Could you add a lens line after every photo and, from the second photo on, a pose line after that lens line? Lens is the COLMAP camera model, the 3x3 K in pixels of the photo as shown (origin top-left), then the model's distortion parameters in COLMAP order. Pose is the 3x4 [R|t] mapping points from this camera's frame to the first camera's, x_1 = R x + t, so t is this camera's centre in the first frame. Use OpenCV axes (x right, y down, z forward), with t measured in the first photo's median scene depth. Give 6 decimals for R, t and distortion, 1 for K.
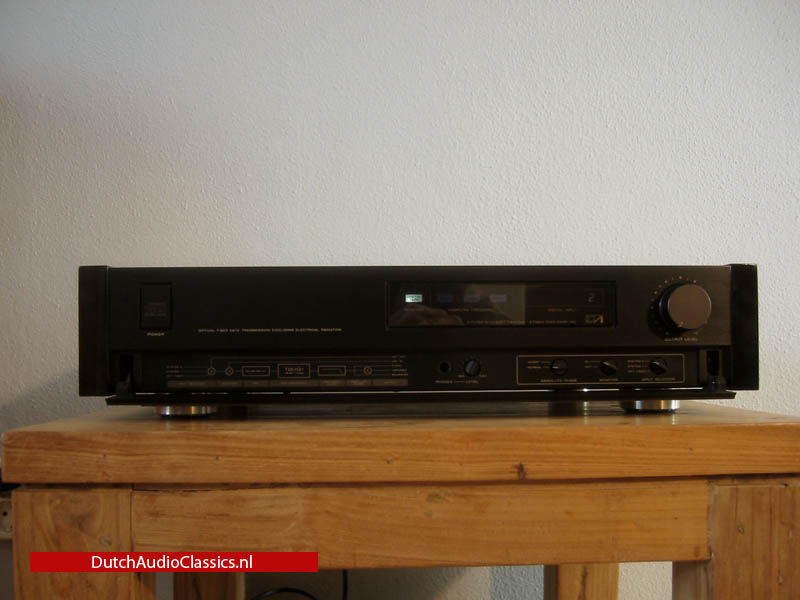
lens RADIAL K [[832.8, 0, 400.0], [0, 832.8, 300.1], [0, 0, 1]] dist [-0.066703, 0.000000]
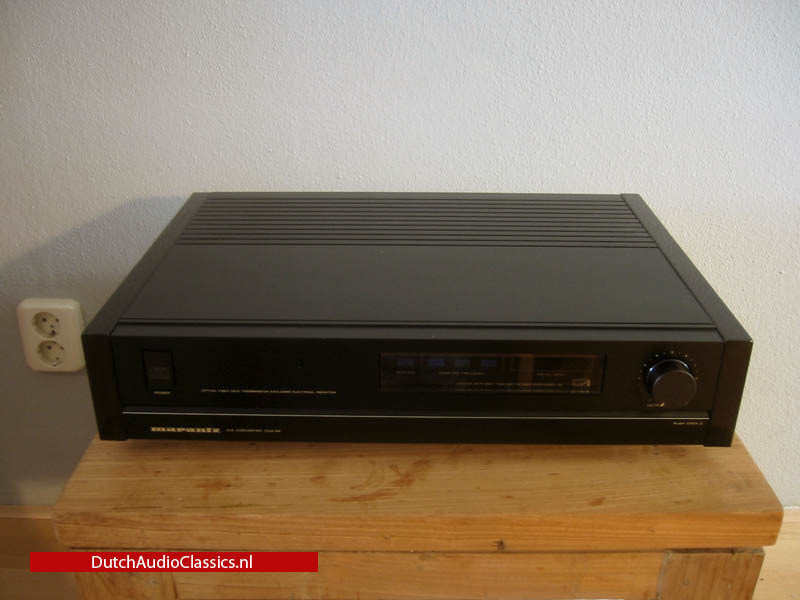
lens RADIAL K [[832.8, 0, 397.8], [0, 832.8, 332.1], [0, 0, 1]] dist [-0.066703, 0.000000]
pose [[0.999265, 0.025492, -0.028639, 0.027882], [-0.009618, 0.889728, 0.456389, -0.589398], [0.037115, -0.455778, 0.889319, 0.104380]]
